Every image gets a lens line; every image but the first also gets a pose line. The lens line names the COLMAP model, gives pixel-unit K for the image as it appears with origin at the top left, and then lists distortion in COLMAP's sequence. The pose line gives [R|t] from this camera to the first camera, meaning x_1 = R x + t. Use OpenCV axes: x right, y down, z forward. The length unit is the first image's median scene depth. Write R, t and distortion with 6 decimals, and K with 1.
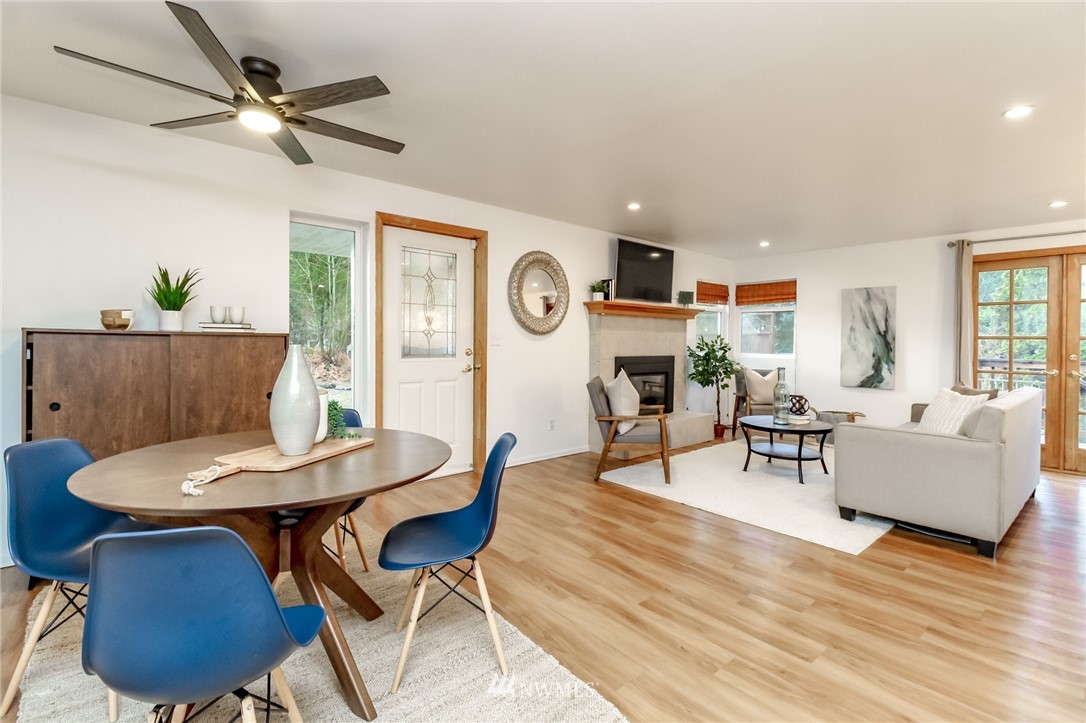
lens RADIAL K [[492.8, 0, 534.0], [0, 492.8, 345.0], [0, 0, 1]] dist [0.017124, -0.010923]
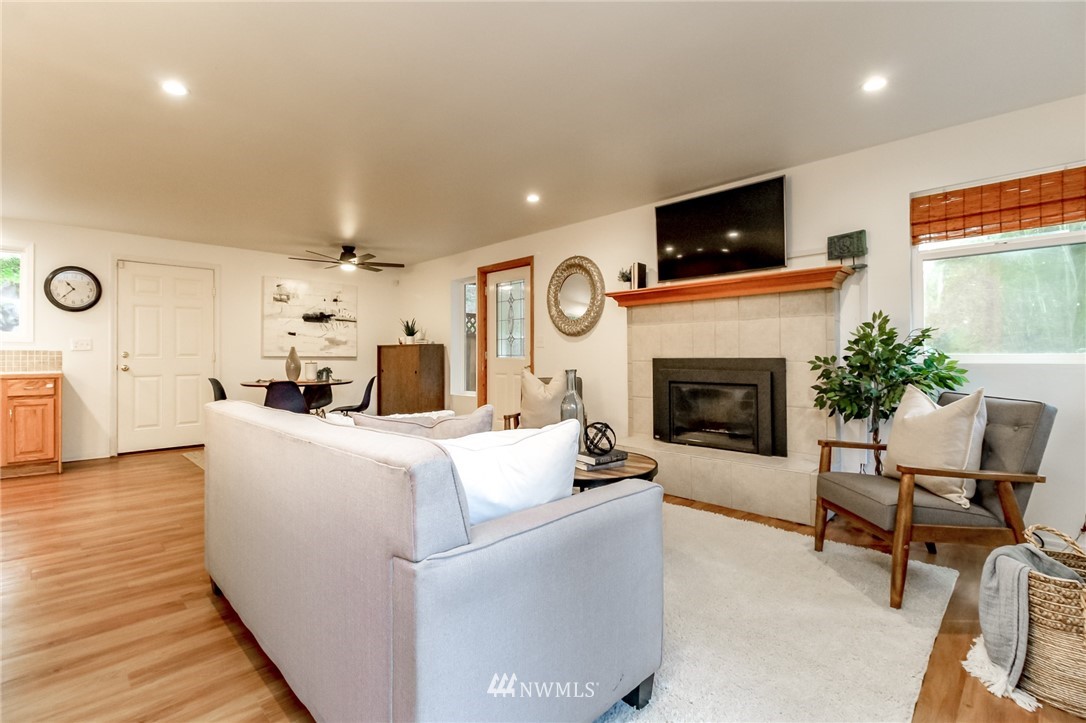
lens RADIAL K [[492.8, 0, 559.5], [0, 492.8, 352.6], [0, 0, 1]] dist [0.017124, -0.010923]
pose [[0.104940, -0.019396, -0.994289, 1.044335], [-0.001210, 0.999807, -0.019631, 0.034334], [0.994478, 0.003263, 0.104897, 0.861204]]
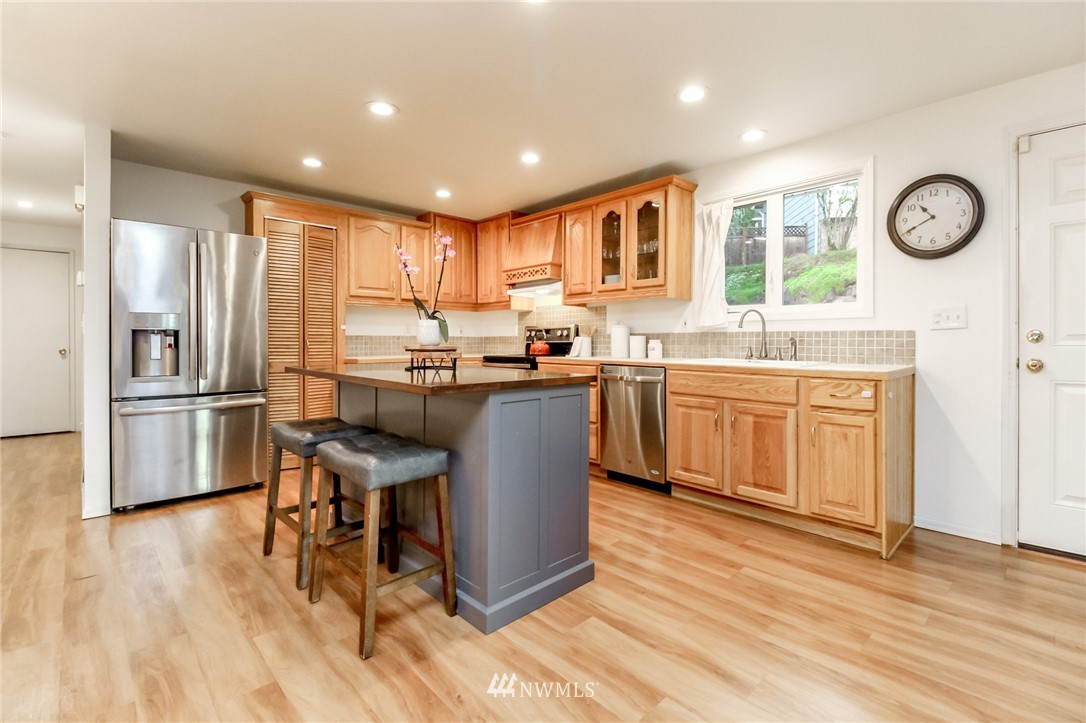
lens RADIAL K [[492.8, 0, 537.3], [0, 492.8, 345.0], [0, 0, 1]] dist [0.017124, -0.010923]
pose [[-0.998289, -0.007865, -0.057946, 0.385591], [-0.008635, 0.999878, 0.013046, 0.025397], [0.057836, 0.013524, -0.998234, 0.497312]]
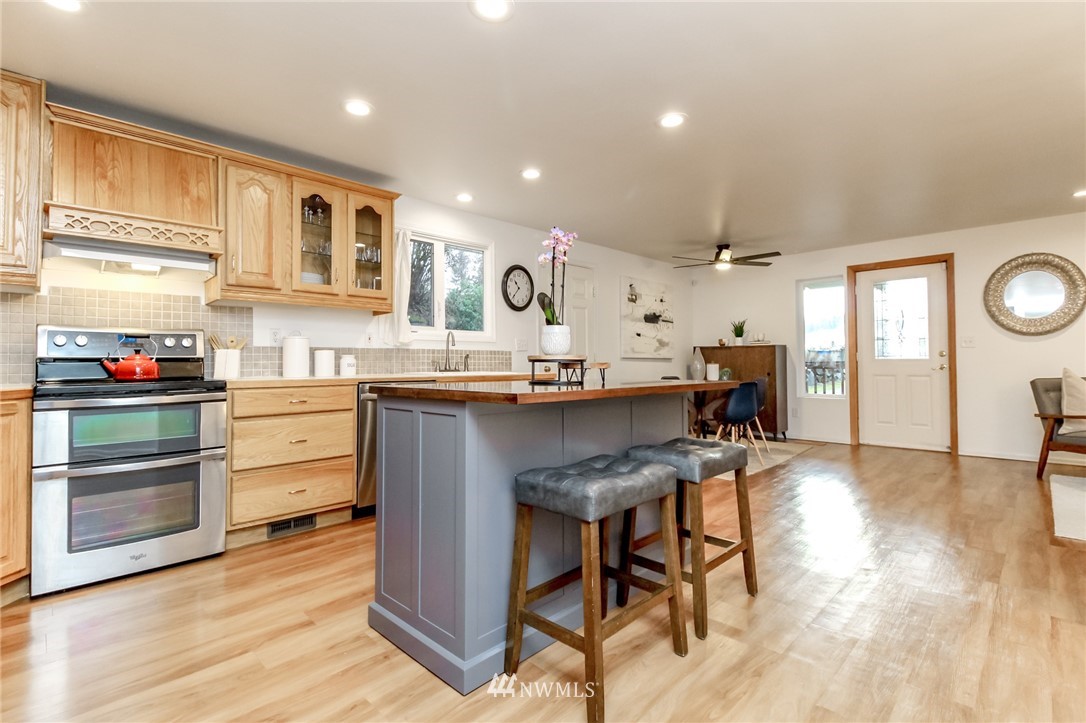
lens RADIAL K [[492.8, 0, 561.6], [0, 492.8, 354.1], [0, 0, 1]] dist [0.017124, -0.010923]
pose [[0.110411, -0.024978, -0.993572, 0.914654], [-0.000004, 0.999684, -0.025132, 0.042876], [0.993886, 0.002779, 0.110376, -0.075241]]
